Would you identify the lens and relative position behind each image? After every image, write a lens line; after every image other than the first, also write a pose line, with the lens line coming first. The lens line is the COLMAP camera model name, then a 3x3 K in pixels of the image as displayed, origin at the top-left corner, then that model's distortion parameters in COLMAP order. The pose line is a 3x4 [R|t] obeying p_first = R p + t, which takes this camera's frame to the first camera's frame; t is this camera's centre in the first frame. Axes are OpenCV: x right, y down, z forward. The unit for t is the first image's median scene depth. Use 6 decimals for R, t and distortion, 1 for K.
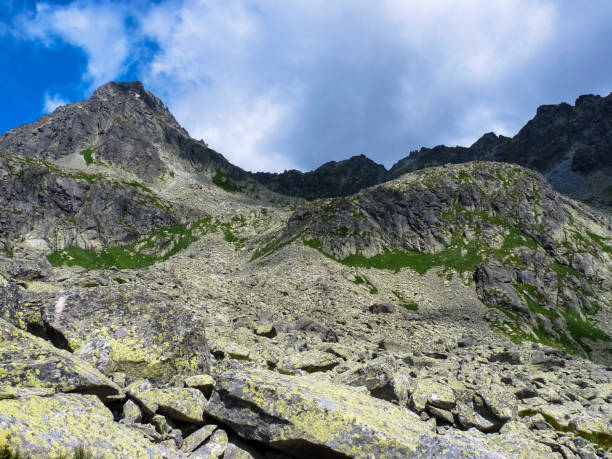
lens RADIAL K [[493.0, 0, 306.0], [0, 493.0, 230.2], [0, 0, 1]] dist [-0.015828, -0.005969]
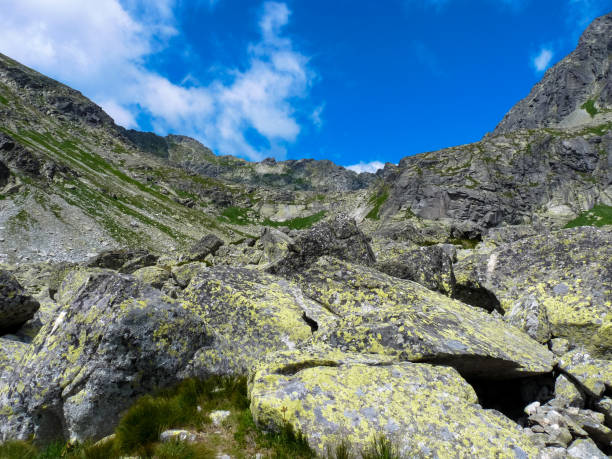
lens RADIAL K [[493.0, 0, 305.9], [0, 493.0, 227.7], [0, 0, 1]] dist [-0.015828, -0.005969]
pose [[0.525976, -0.167500, -0.833843, 0.081650], [0.218913, 0.974044, -0.057576, 0.071869], [0.821843, -0.152256, 0.548991, 0.258003]]
